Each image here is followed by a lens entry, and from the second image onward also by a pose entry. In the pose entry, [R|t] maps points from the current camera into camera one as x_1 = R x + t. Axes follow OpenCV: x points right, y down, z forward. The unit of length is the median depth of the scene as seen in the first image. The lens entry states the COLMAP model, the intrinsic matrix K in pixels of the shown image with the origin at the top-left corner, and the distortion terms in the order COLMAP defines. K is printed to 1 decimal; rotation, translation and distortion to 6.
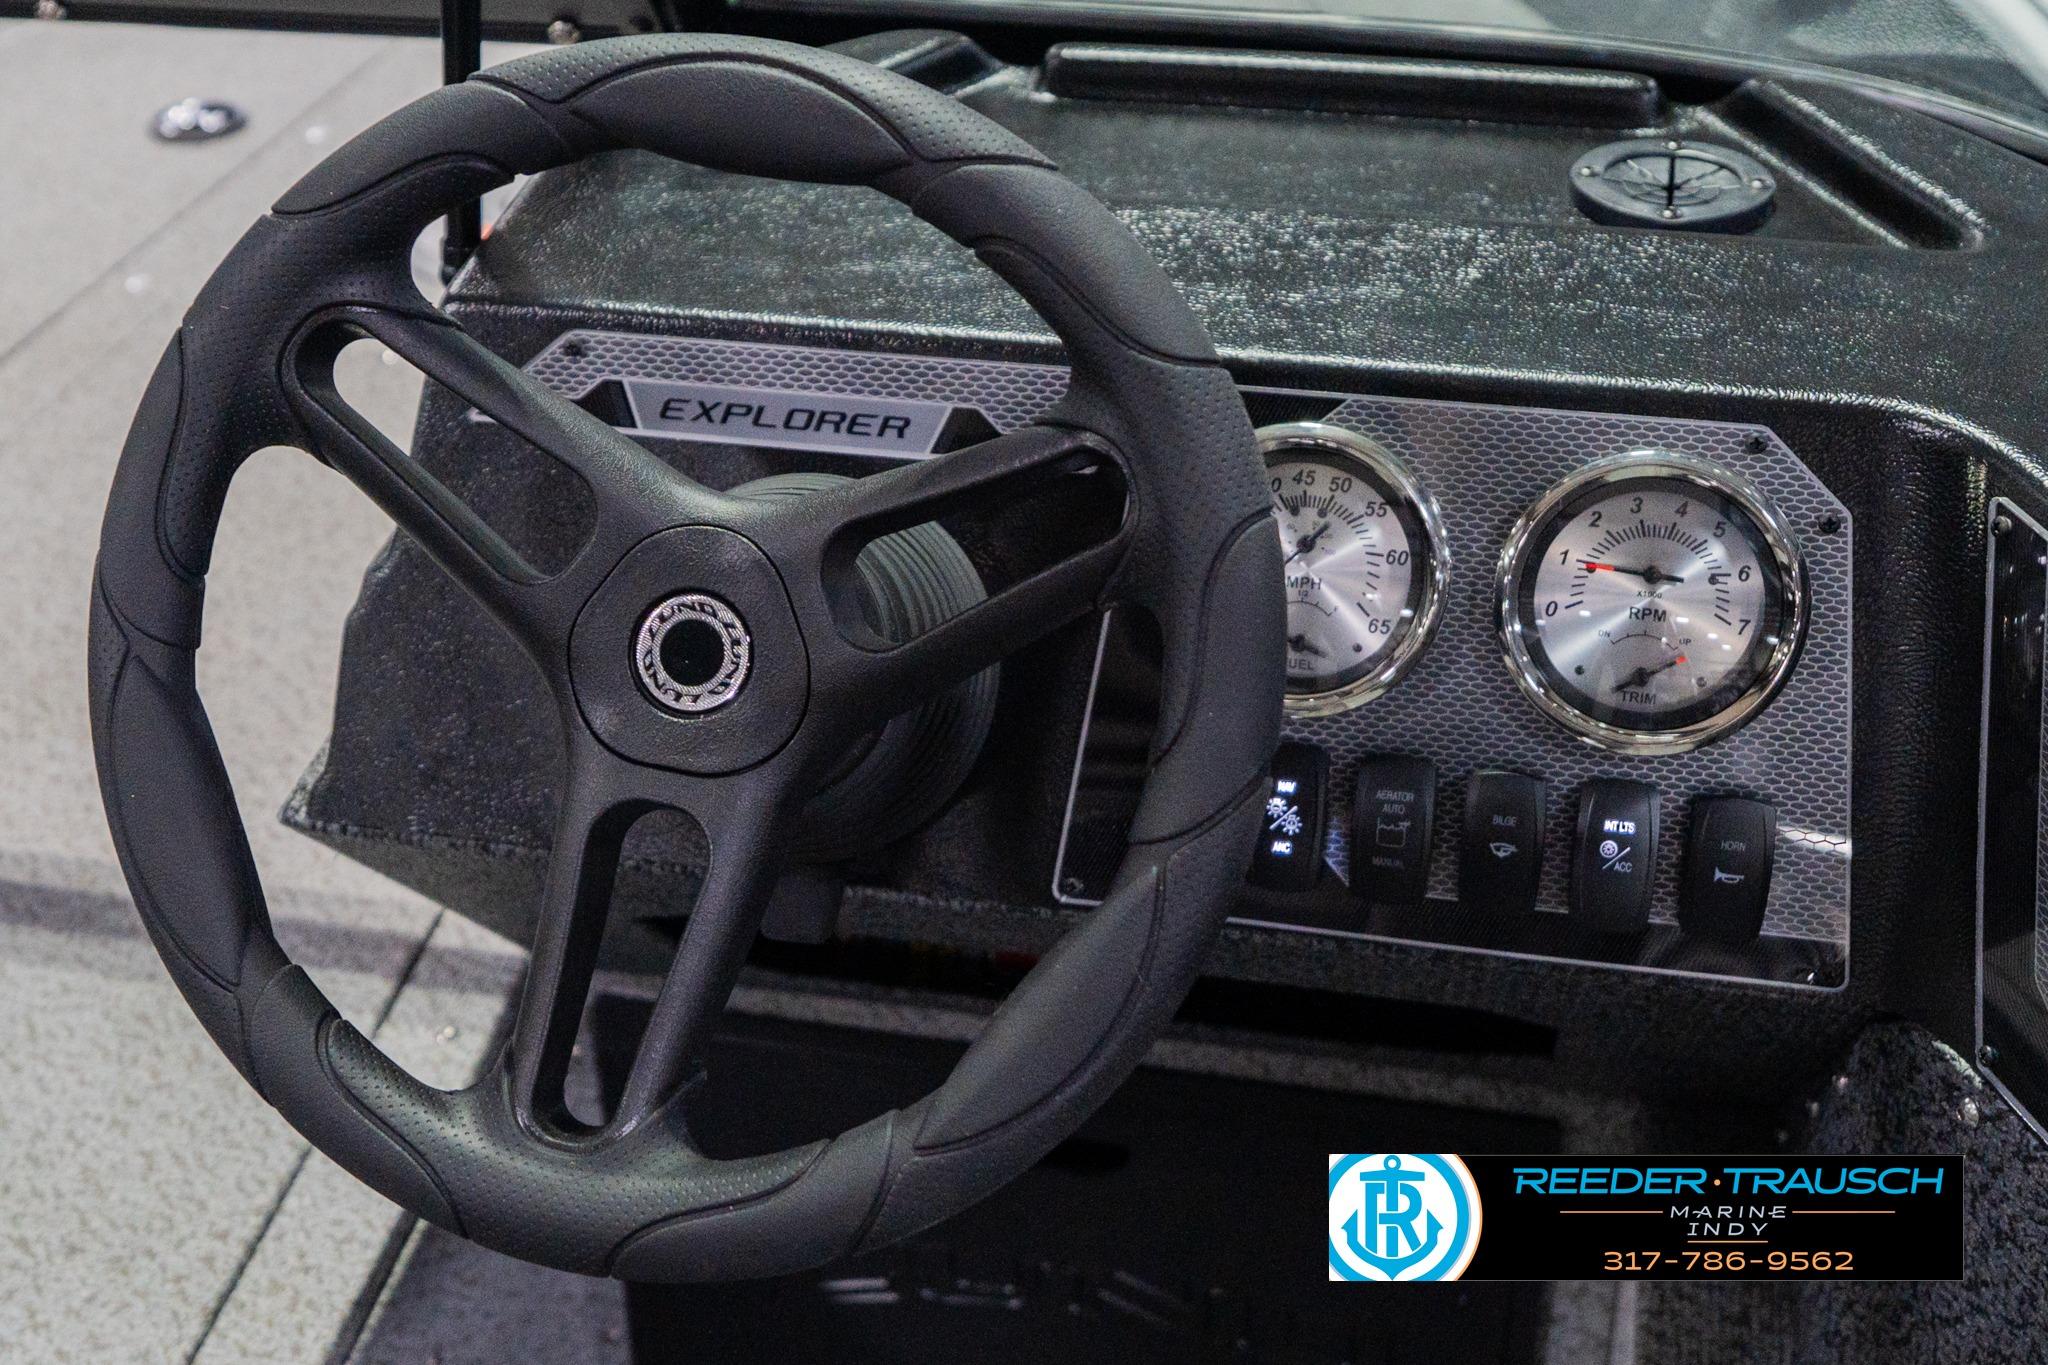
lens RADIAL K [[1944.2, 0, 1023.9], [0, 1944.2, 728.9], [0, 0, 1]] dist [-0.000674, 0.000082]
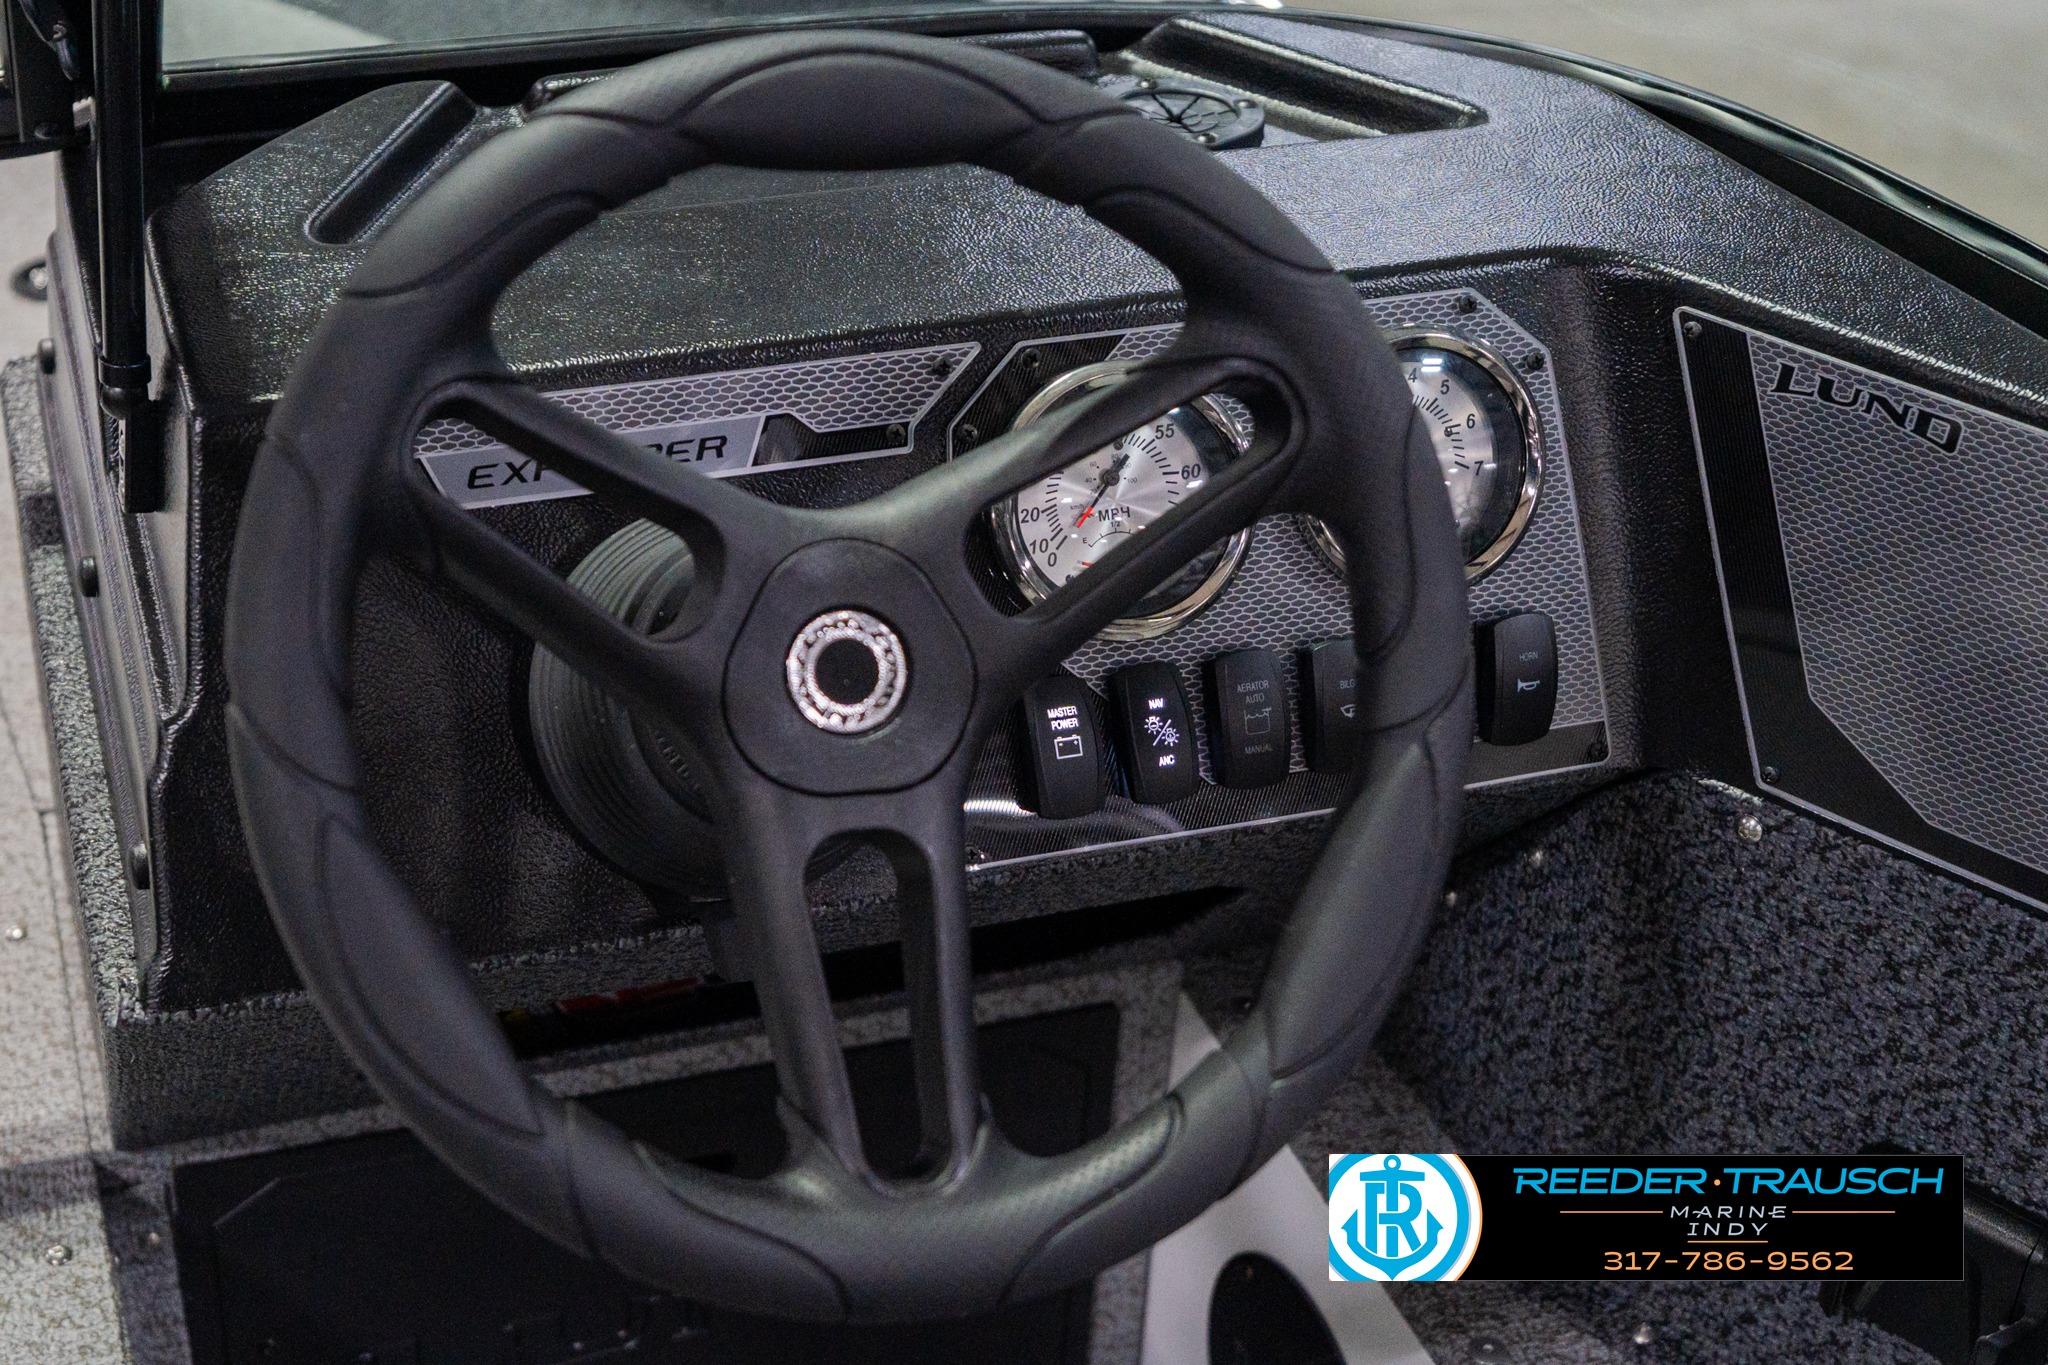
lens RADIAL K [[1875.1, 0, 1039.2], [0, 1875.1, 685.4], [0, 0, 1]] dist [-0.001982, -0.004273]
pose [[0.919475, -0.243527, 0.308643, -0.236852], [0.248829, 0.968281, 0.022713, -0.018924], [-0.304385, 0.055915, 0.950907, 0.052880]]
